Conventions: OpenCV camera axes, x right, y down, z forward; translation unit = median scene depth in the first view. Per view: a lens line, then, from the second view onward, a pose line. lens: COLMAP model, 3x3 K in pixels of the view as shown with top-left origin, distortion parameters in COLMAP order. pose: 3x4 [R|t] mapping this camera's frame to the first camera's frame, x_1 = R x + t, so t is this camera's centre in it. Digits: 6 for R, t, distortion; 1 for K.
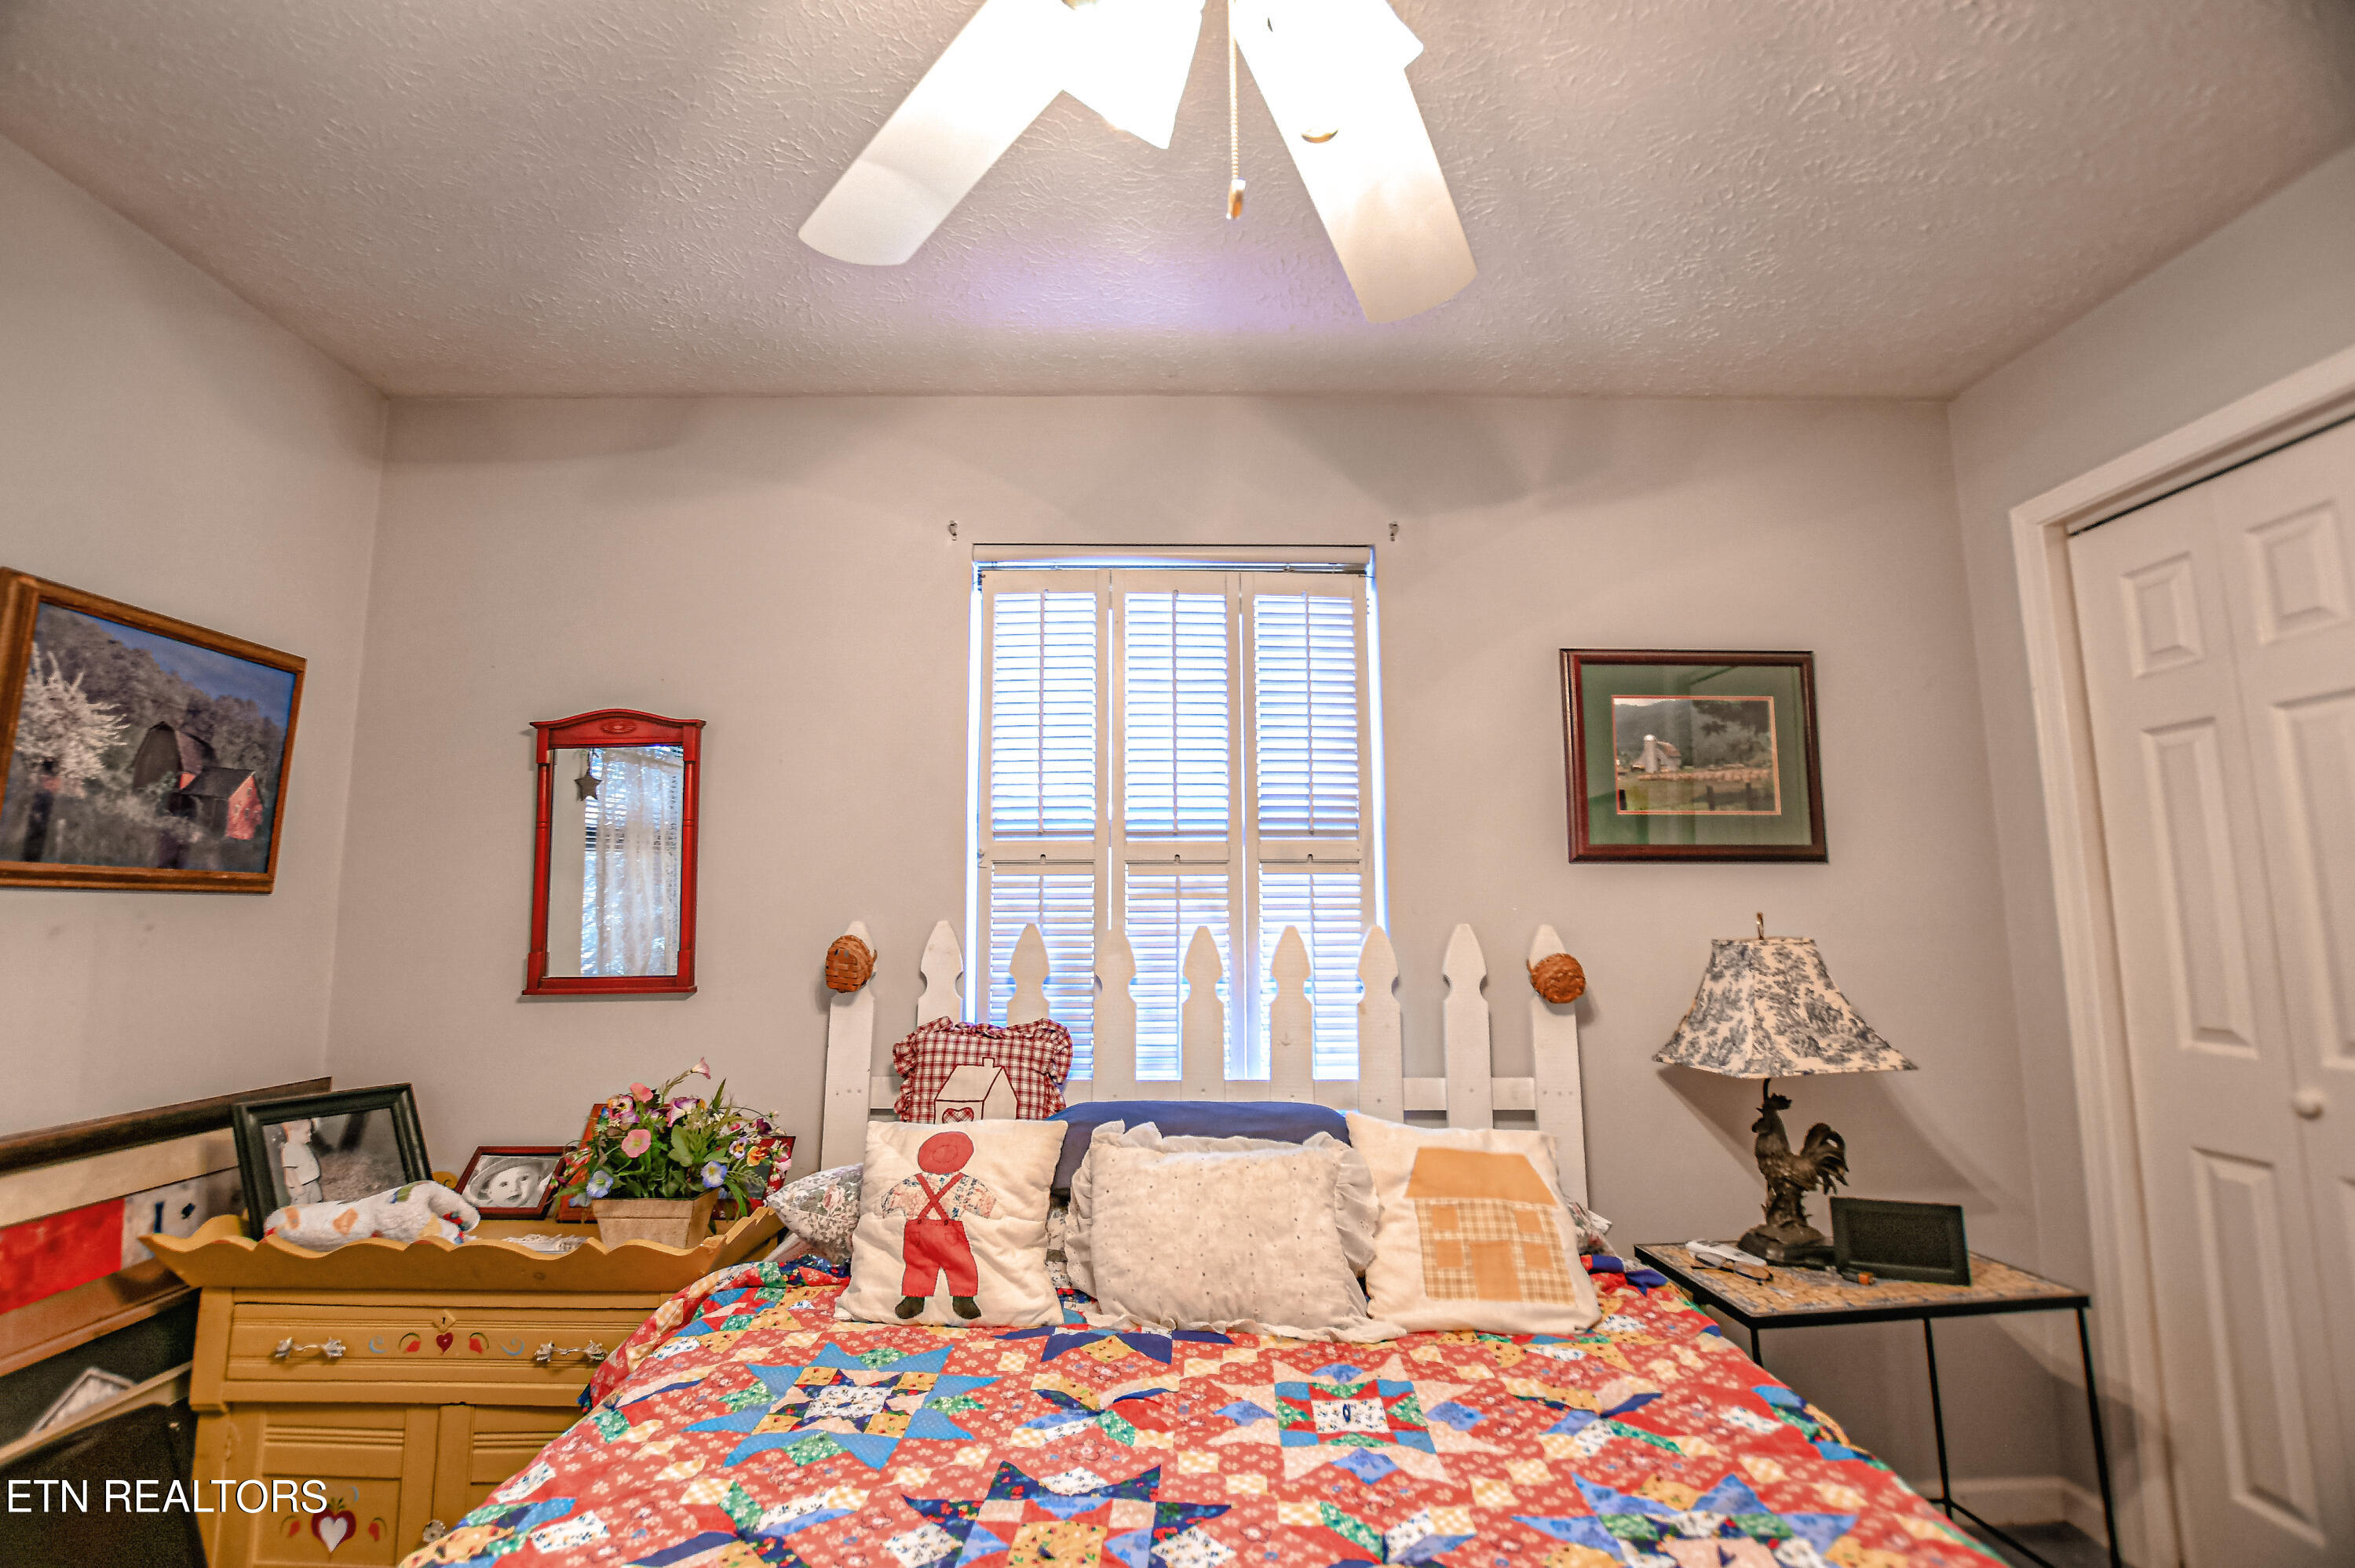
lens RADIAL K [[1053.7, 0, 1184.9], [0, 1053.7, 776.0], [0, 0, 1]] dist [-0.034027, 0.004367]
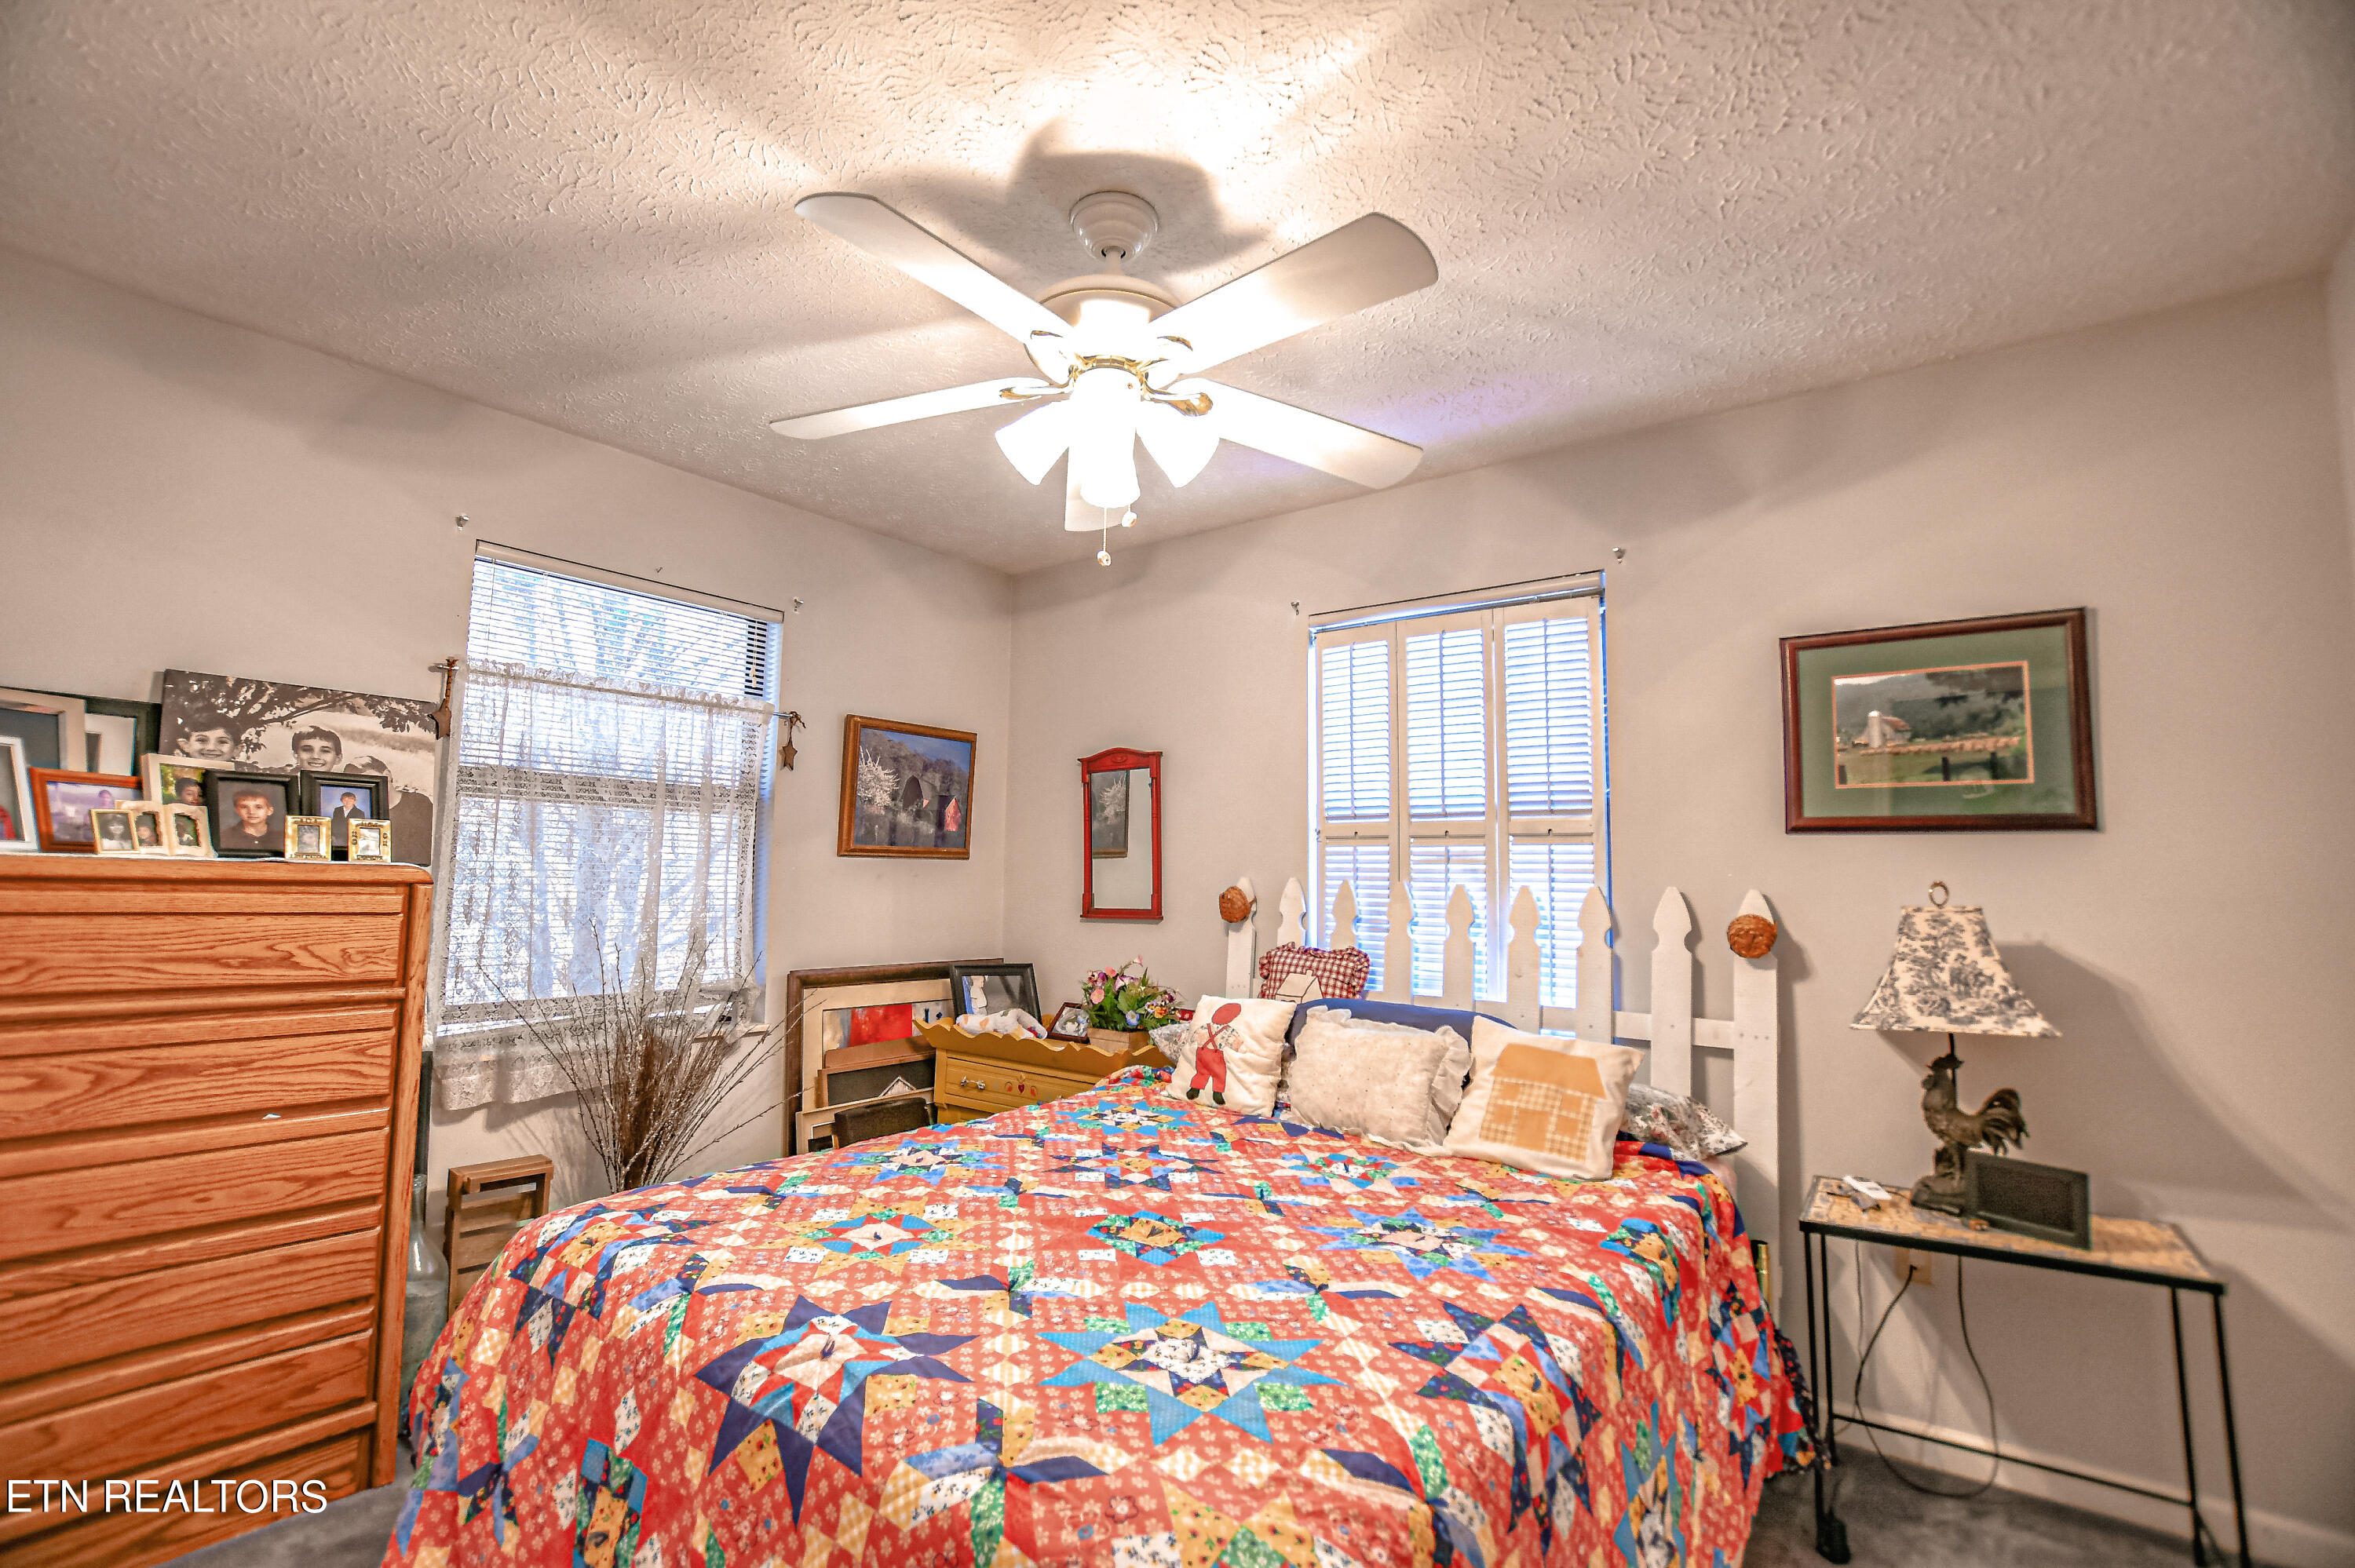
lens RADIAL K [[1053.7, 0, 1169.2], [0, 1053.7, 779.2], [0, 0, 1]] dist [-0.034027, 0.004367]
pose [[0.782443, -0.042063, -0.621300, 0.624186], [0.064256, 0.997844, 0.013367, -0.035748], [0.619399, -0.050381, 0.783458, -0.293532]]
